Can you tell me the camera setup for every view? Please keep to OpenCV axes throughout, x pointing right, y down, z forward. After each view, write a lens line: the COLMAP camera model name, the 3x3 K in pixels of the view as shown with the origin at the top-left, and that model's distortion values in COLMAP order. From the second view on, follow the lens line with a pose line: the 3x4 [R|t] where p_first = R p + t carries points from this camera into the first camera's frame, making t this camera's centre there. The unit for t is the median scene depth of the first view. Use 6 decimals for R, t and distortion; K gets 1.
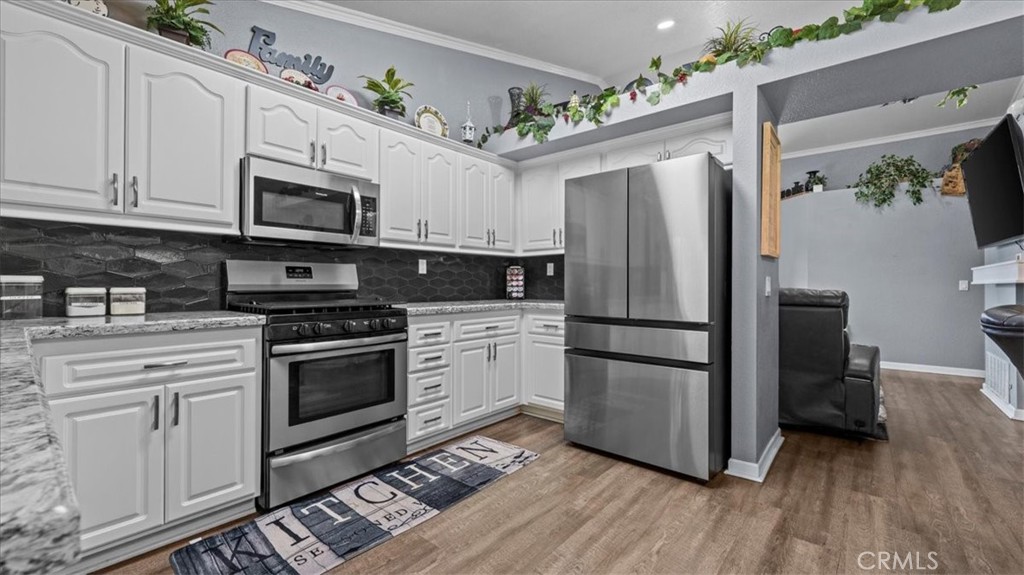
lens RADIAL K [[418.1, 0, 518.4], [0, 418.1, 286.3], [0, 0, 1]] dist [-0.000627, 0.000533]
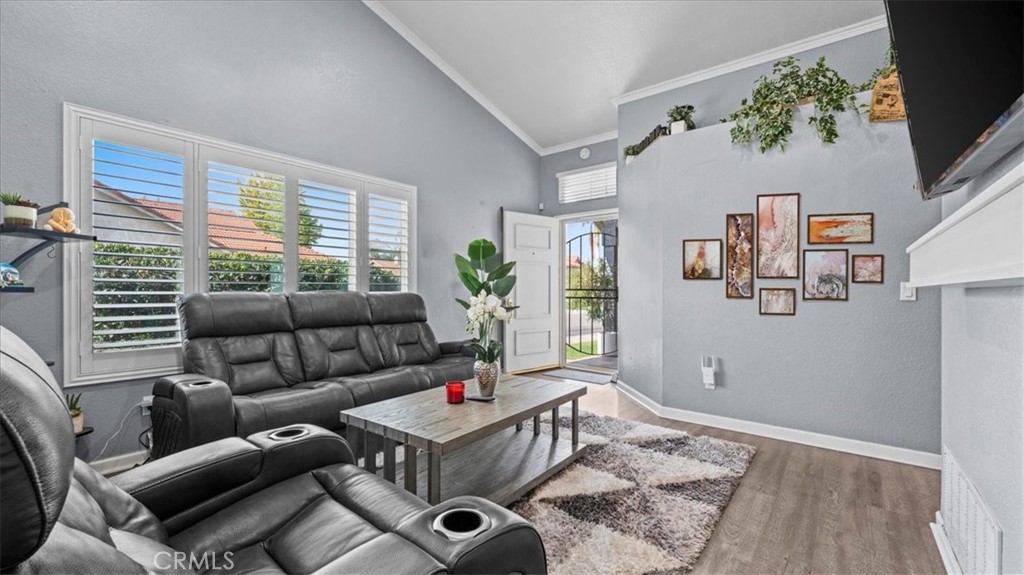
lens RADIAL K [[418.1, 0, 508.8], [0, 418.1, 292.4], [0, 0, 1]] dist [-0.000627, 0.000533]
pose [[0.999687, 0.002169, 0.024944, 0.516071], [-0.002262, 0.999991, 0.003694, -0.000199], [-0.024935, -0.003749, 0.999682, 0.456982]]
